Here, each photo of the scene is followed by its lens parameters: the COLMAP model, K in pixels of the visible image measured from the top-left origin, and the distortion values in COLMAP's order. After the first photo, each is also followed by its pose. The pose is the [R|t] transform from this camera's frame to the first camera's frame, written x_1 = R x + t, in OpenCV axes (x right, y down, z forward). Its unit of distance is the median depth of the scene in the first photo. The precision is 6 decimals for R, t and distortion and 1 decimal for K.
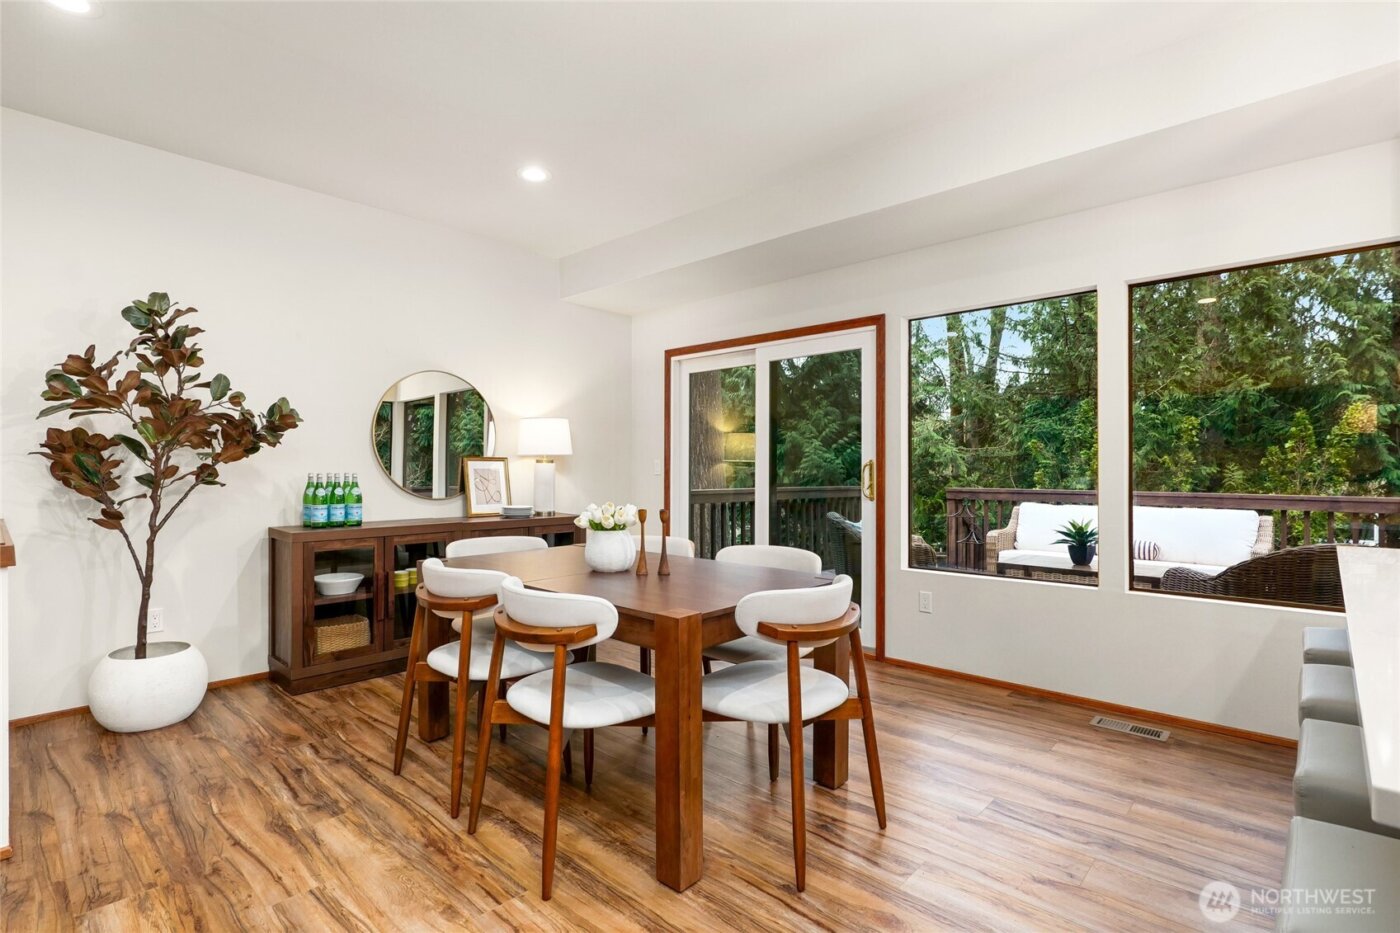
lens RADIAL K [[681.5, 0, 707.1], [0, 681.5, 473.4], [0, 0, 1]] dist [-0.006519, -0.001053]
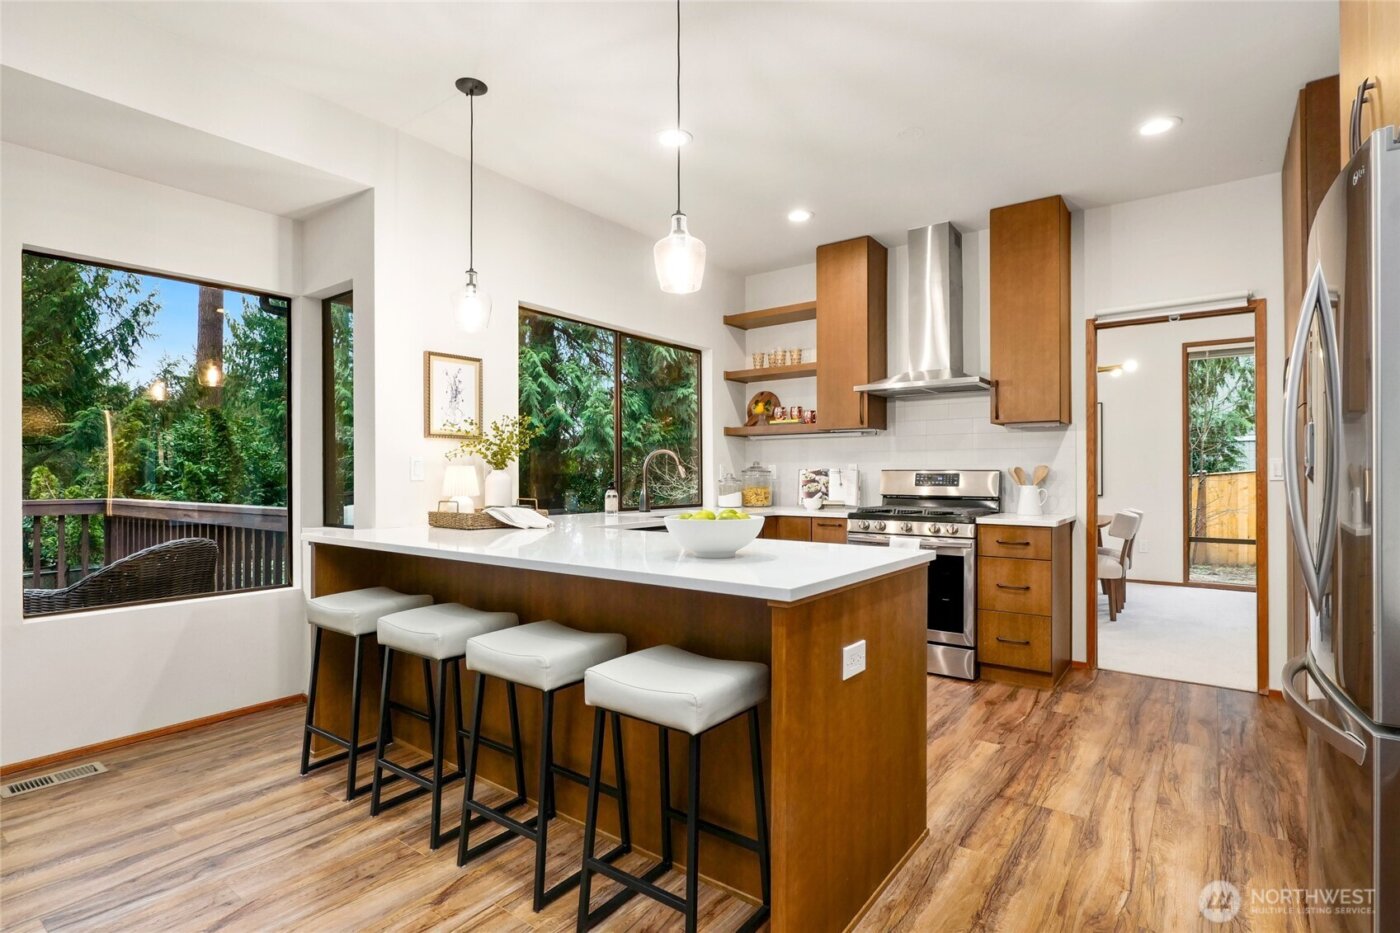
lens RADIAL K [[681.5, 0, 703.0], [0, 681.5, 468.3], [0, 0, 1]] dist [-0.006519, -0.001053]
pose [[-0.101892, 0.007615, 0.994766, -0.292911], [0.003756, 0.999967, -0.007270, -0.002762], [-0.994788, 0.002996, -0.101917, 0.270681]]
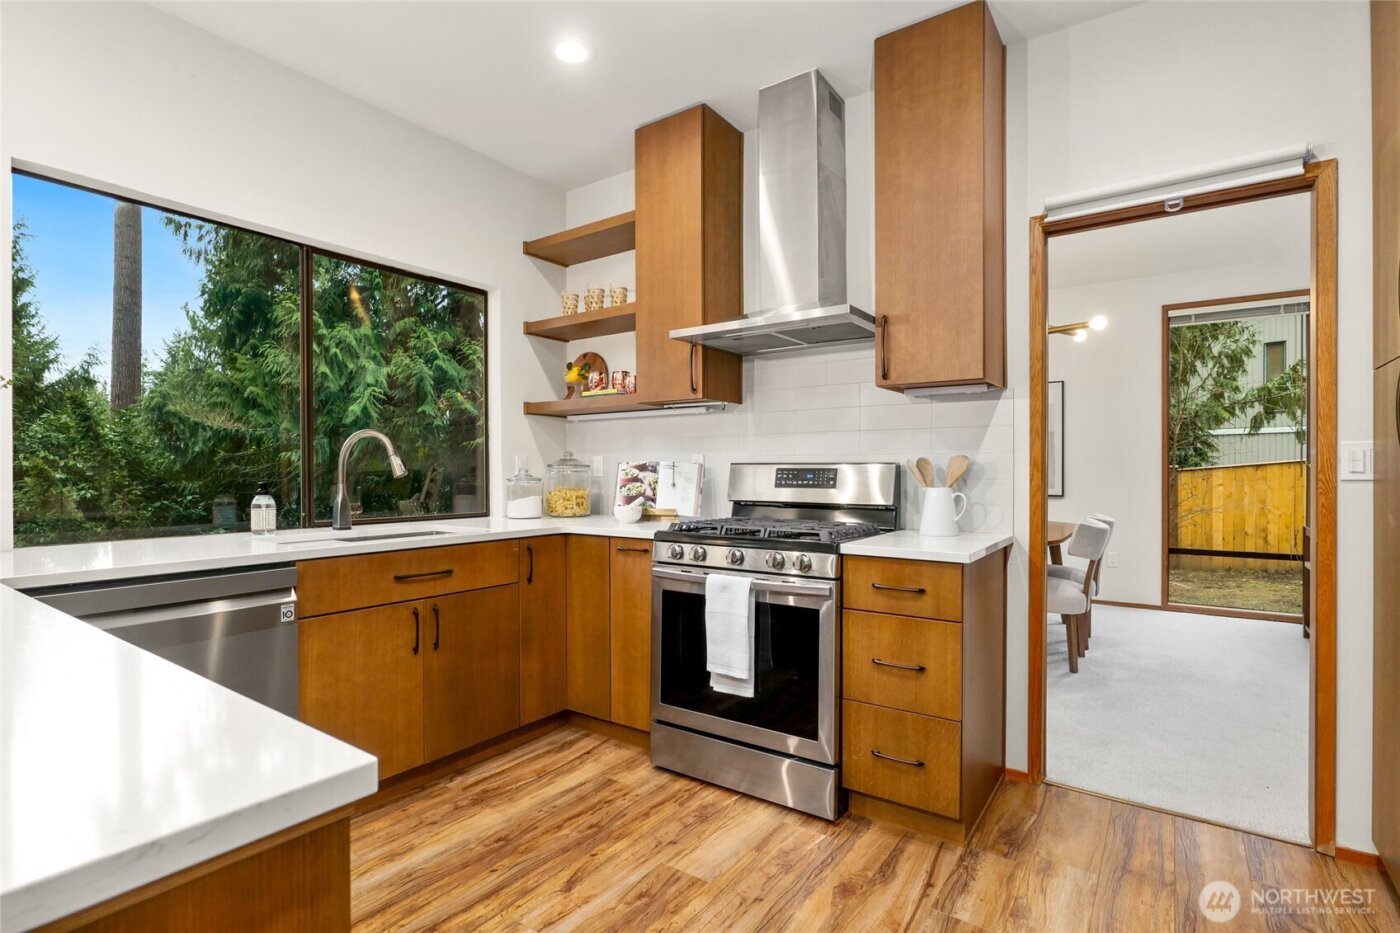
lens RADIAL K [[681.5, 0, 695.4], [0, 681.5, 470.5], [0, 0, 1]] dist [-0.006519, -0.001053]
pose [[-0.131542, -0.001936, 0.991309, 0.177016], [0.003702, 0.999990, 0.002445, -0.000423], [-0.991304, 0.003992, -0.131533, -0.091325]]
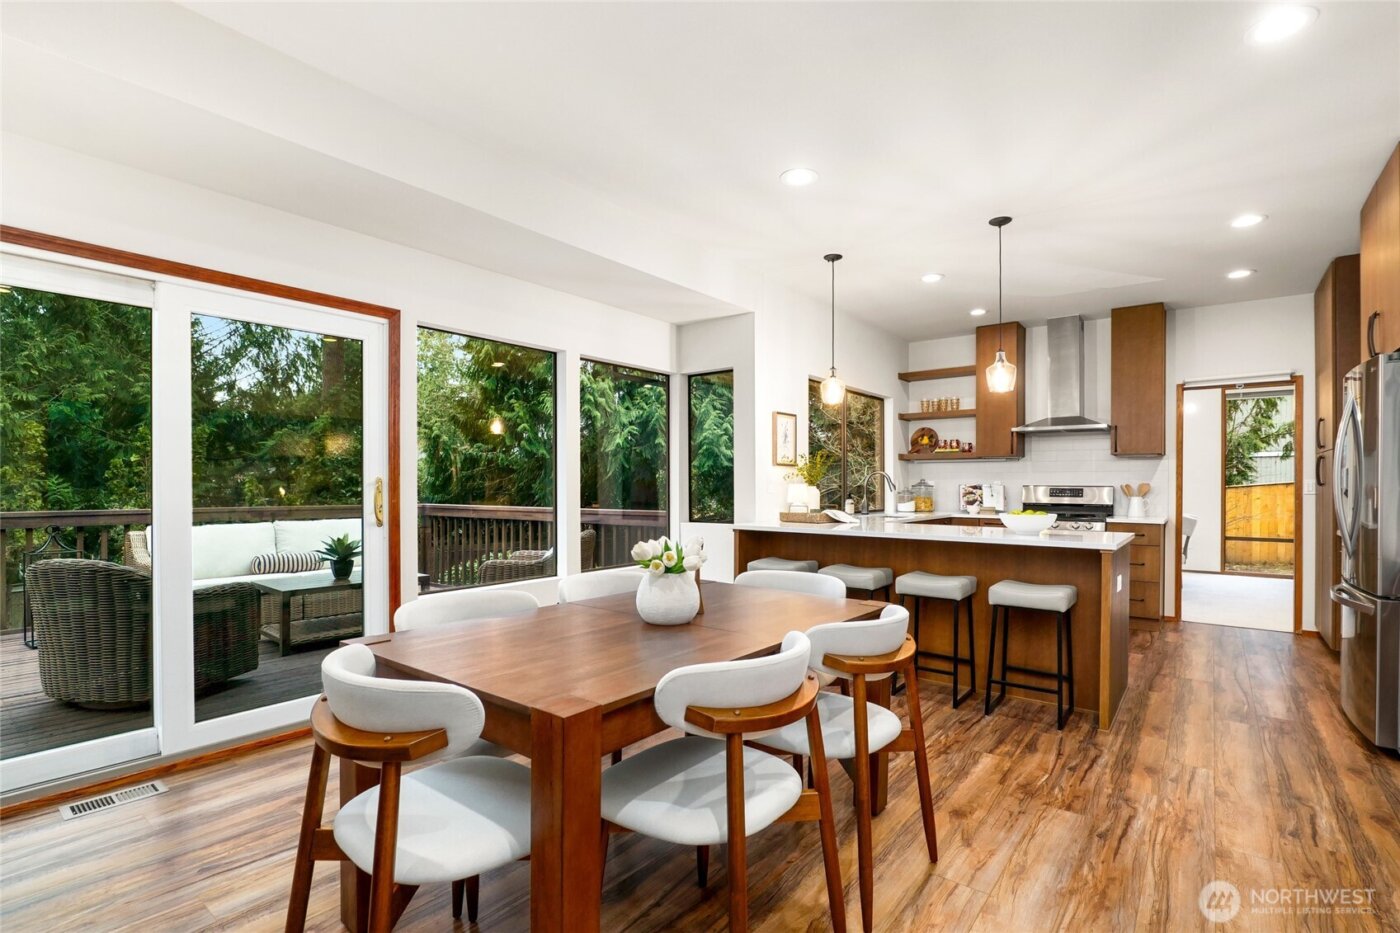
lens RADIAL K [[645.4, 0, 717.6], [0, 645.4, 483.3], [0, 0, 1]] dist [-0.016393, 0.003062]
pose [[-0.088023, -0.000149, 0.996118, -0.755396], [0.000837, 1.000000, 0.000224, -0.016710], [-0.996118, 0.000854, -0.088023, 0.851784]]
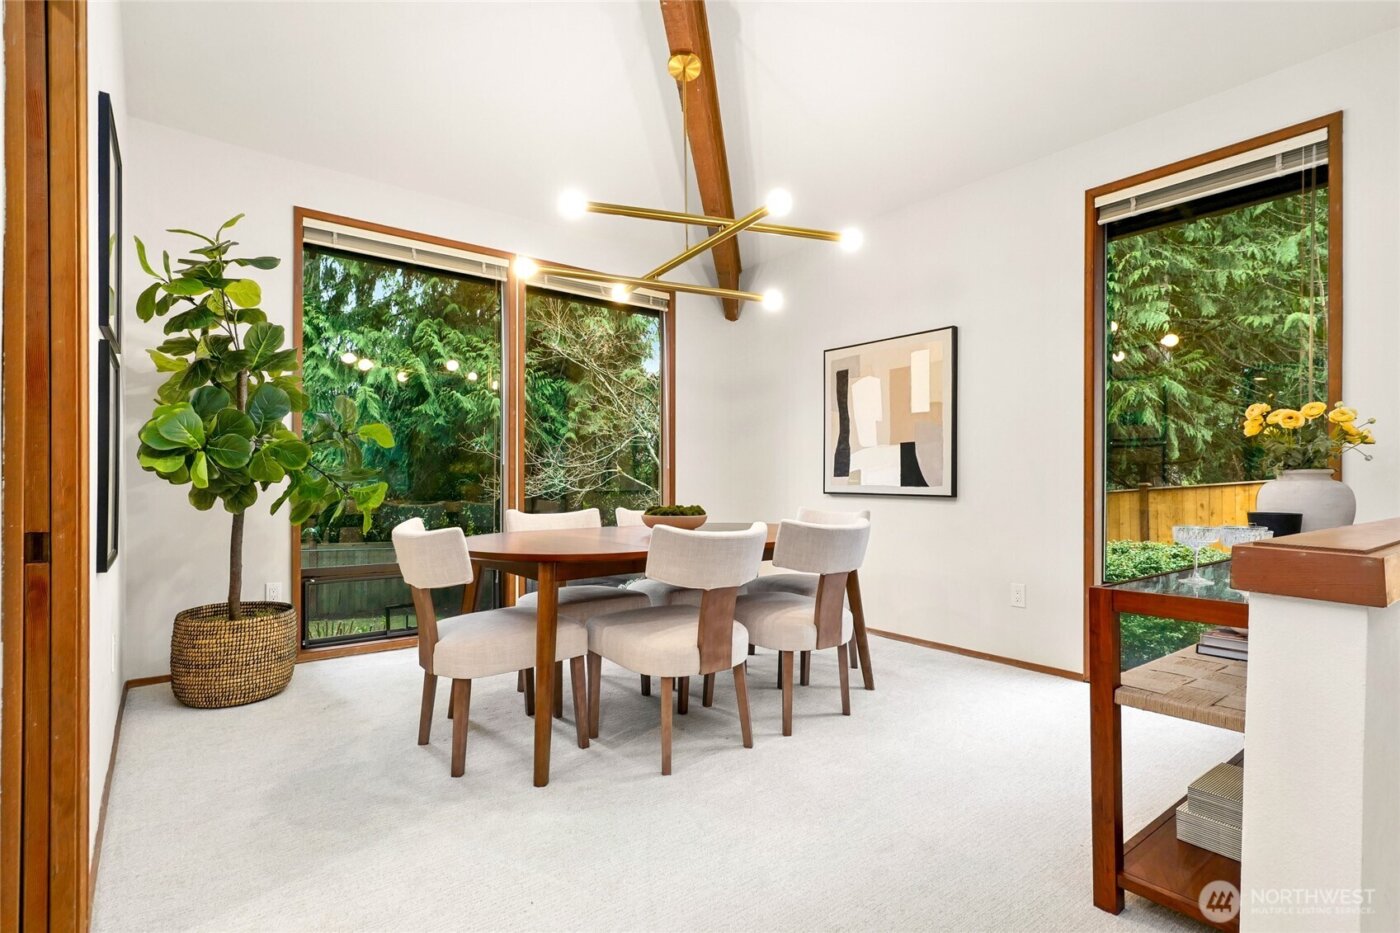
lens RADIAL K [[681.5, 0, 693.5], [0, 681.5, 468.1], [0, 0, 1]] dist [-0.006519, -0.001053]
pose [[0.183414, -0.000447, 0.983036, 0.595592], [0.004869, 0.999988, -0.000454, 0.024279], [-0.983024, 0.004869, 0.183414, -1.147863]]
